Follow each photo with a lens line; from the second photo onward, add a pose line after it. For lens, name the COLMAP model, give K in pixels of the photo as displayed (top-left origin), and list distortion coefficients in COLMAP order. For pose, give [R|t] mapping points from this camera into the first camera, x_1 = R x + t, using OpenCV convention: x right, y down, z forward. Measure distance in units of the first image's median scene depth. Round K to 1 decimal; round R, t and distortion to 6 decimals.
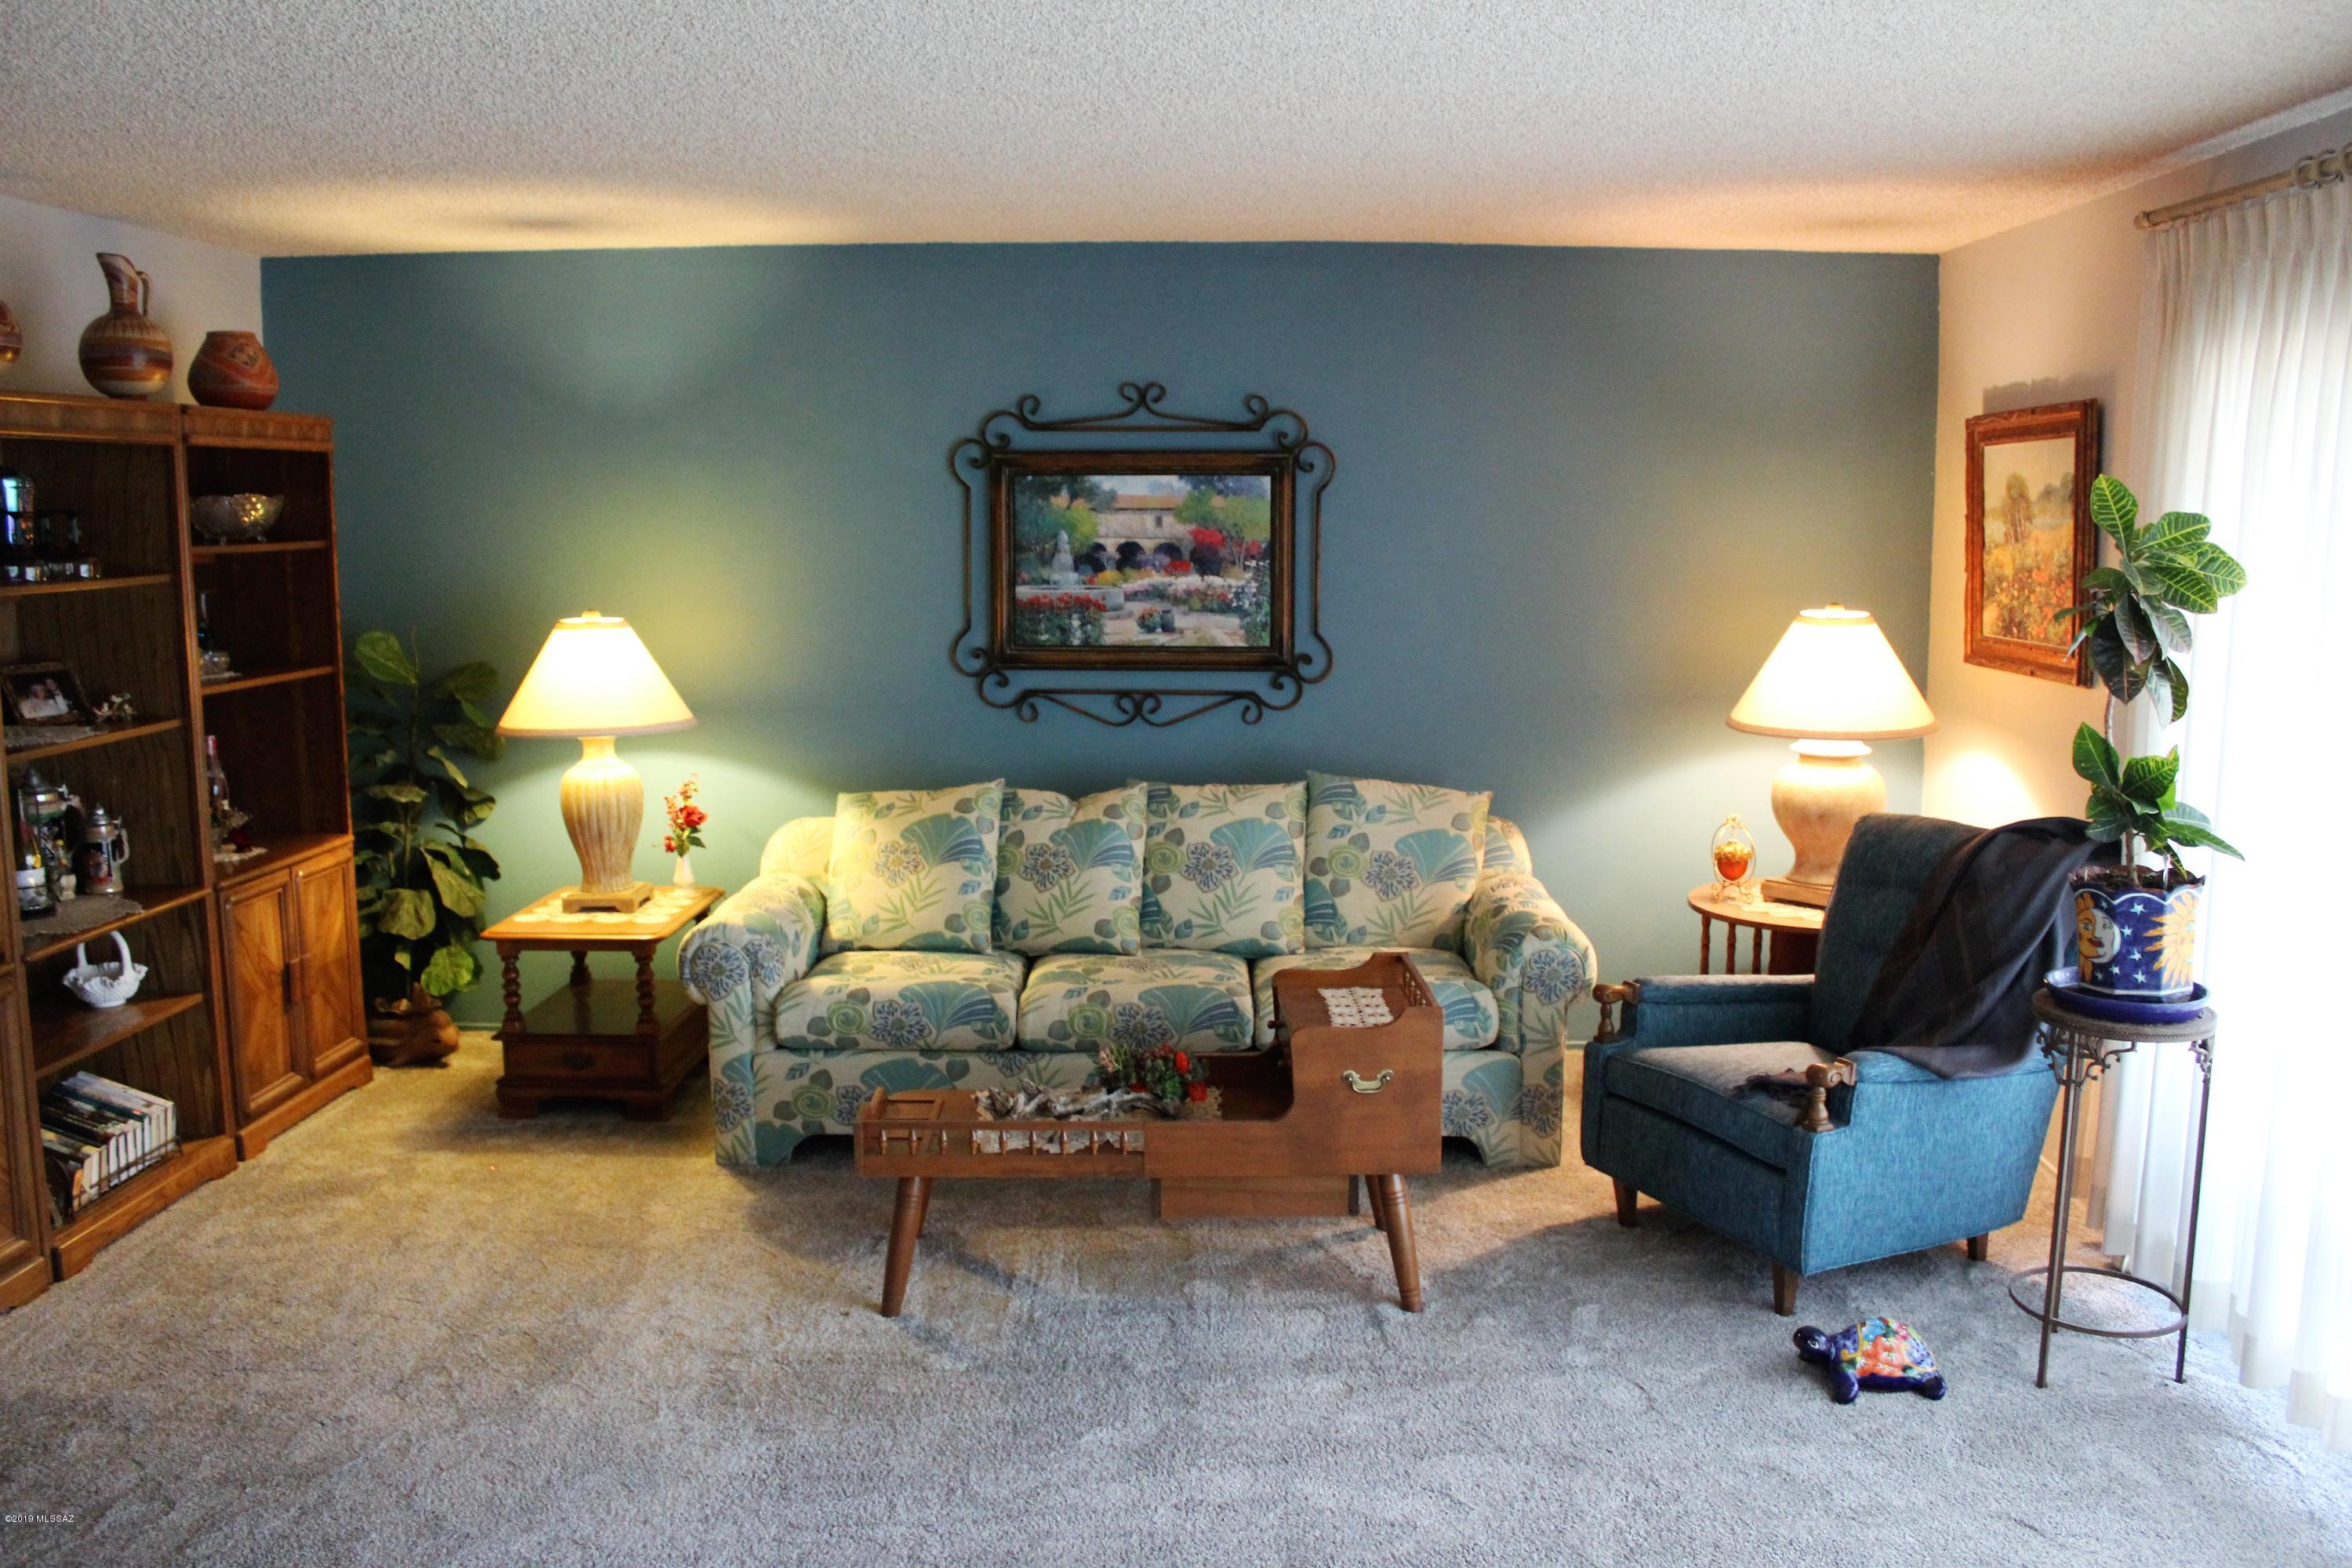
lens RADIAL K [[1962.0, 0, 1163.1], [0, 1962.0, 782.5], [0, 0, 1]] dist [-0.159126, 0.136843]
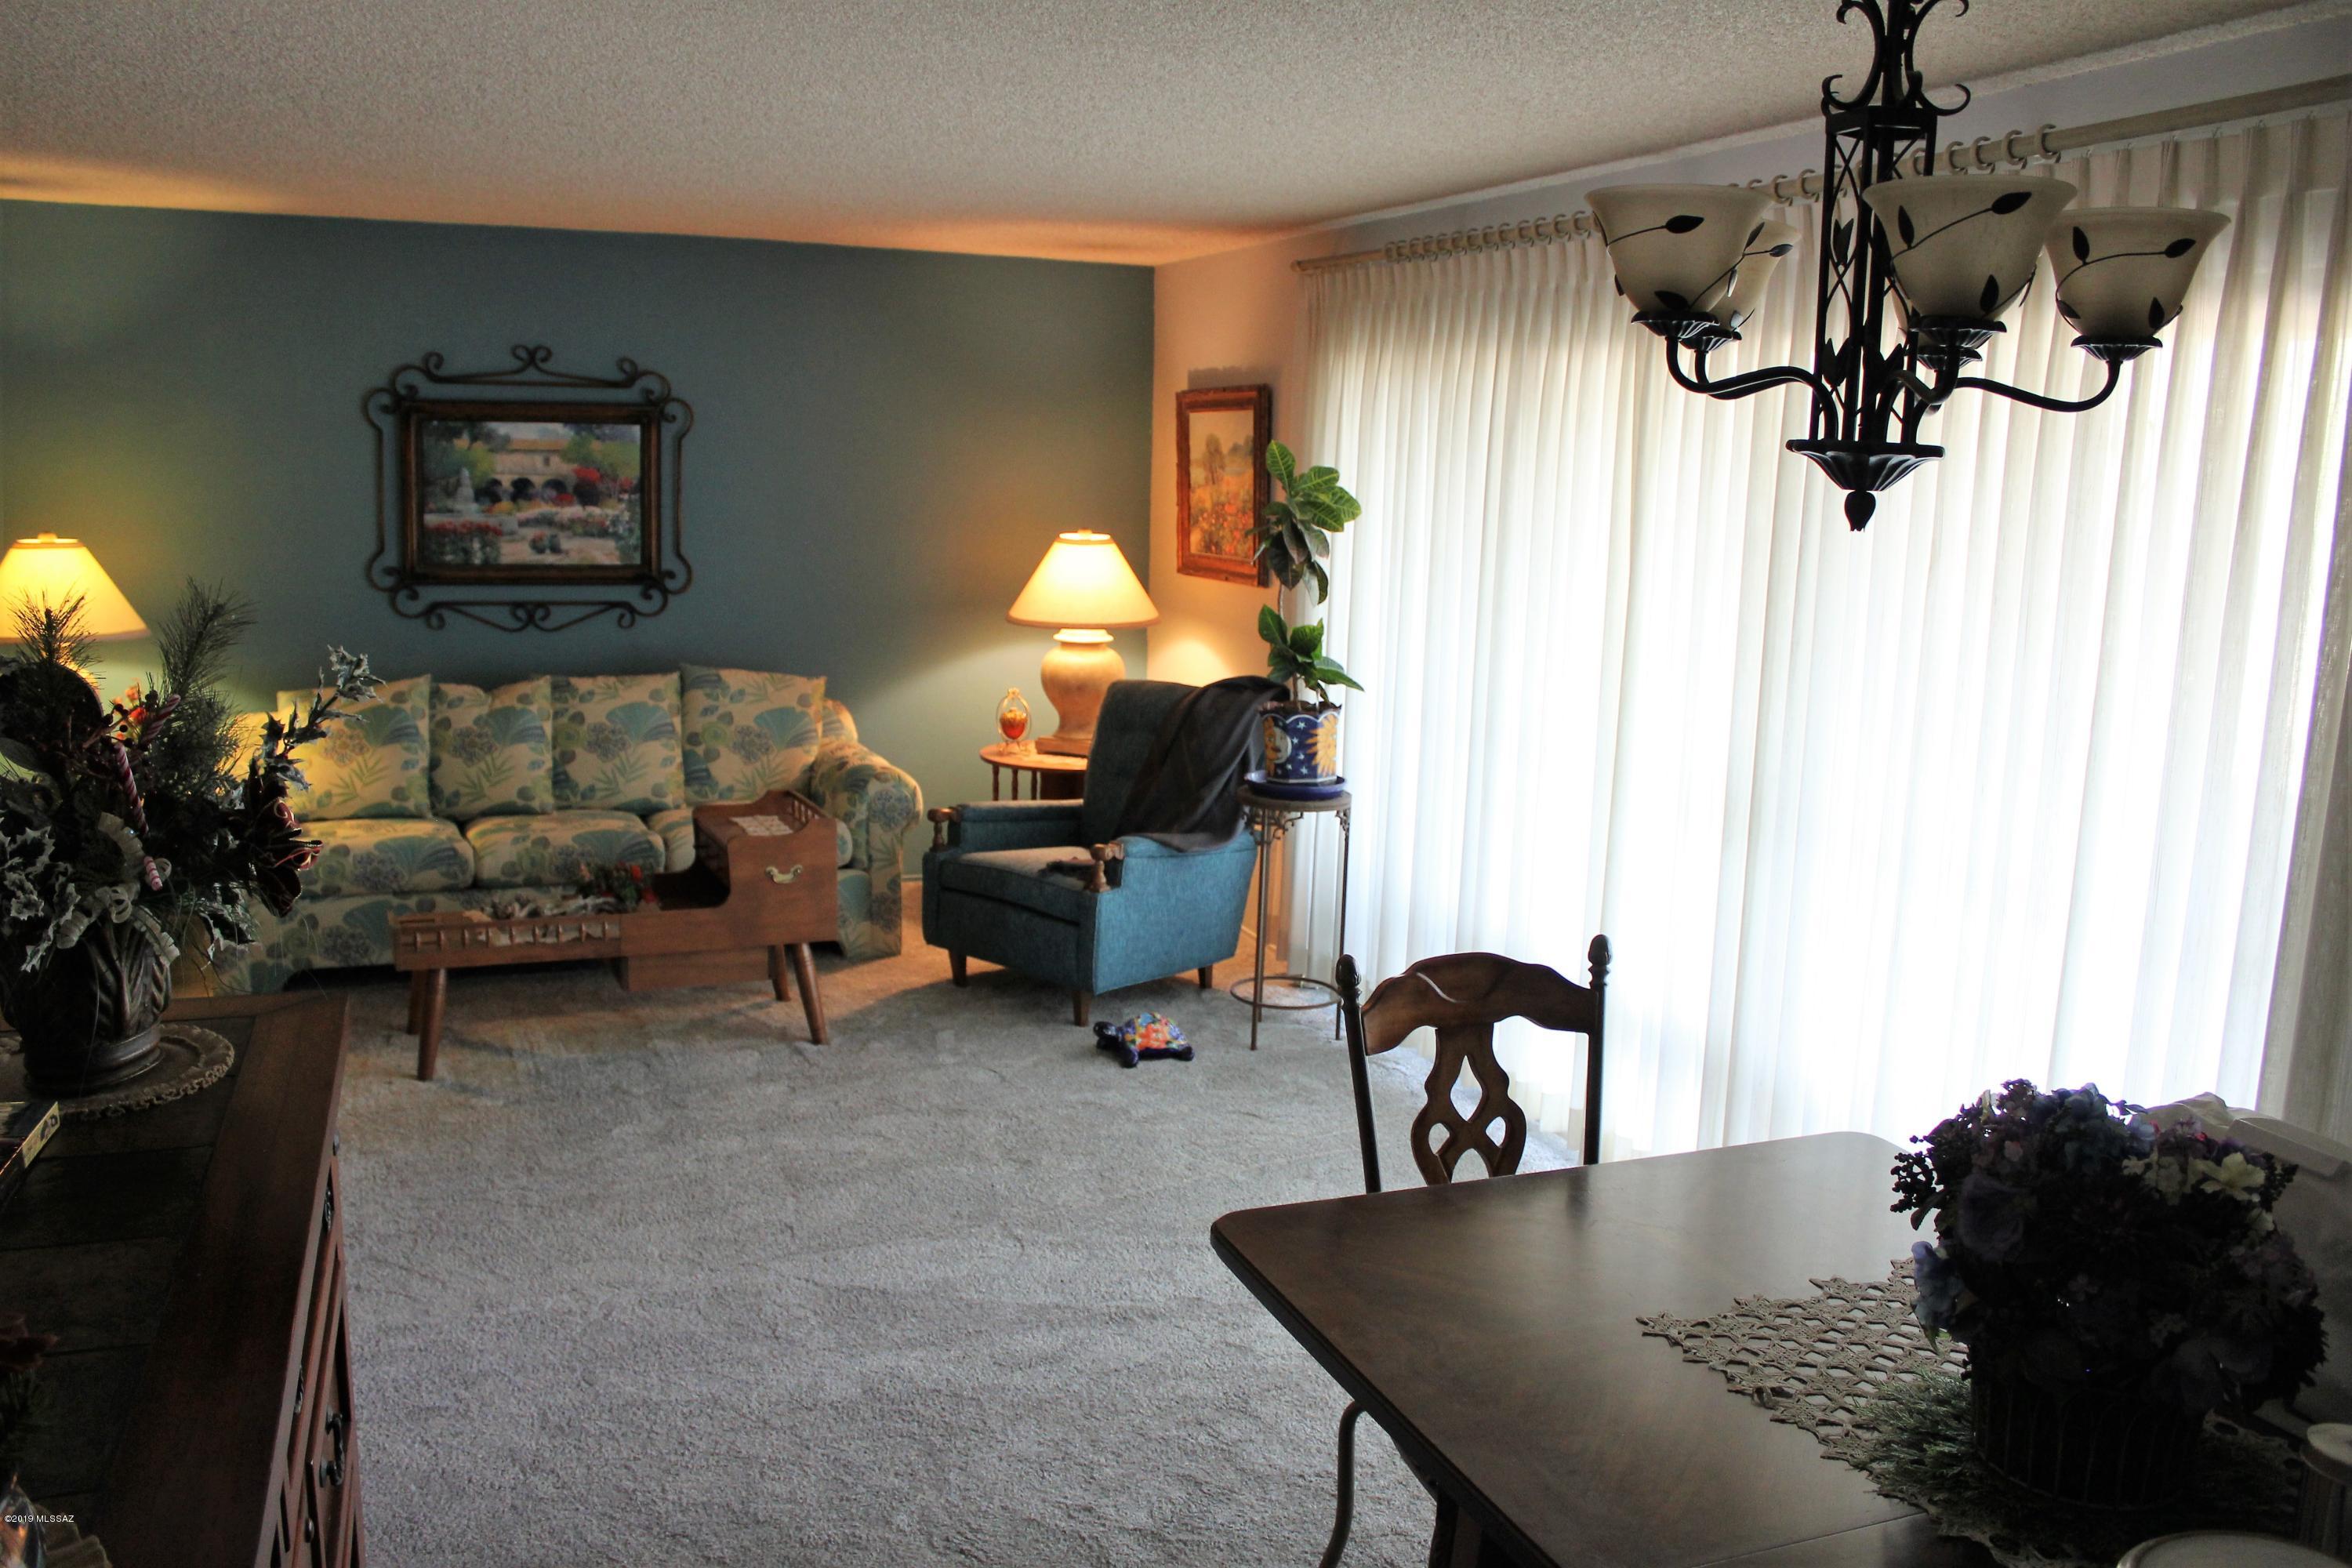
lens RADIAL K [[1966.5, 0, 1155.0], [0, 1966.5, 778.1], [0, 0, 1]] dist [-0.133948, 0.043966]
pose [[0.920404, -0.038078, 0.389110, -0.152923], [0.026900, 0.999055, 0.034136, 0.037230], [-0.390042, -0.020952, 0.920559, -0.296565]]
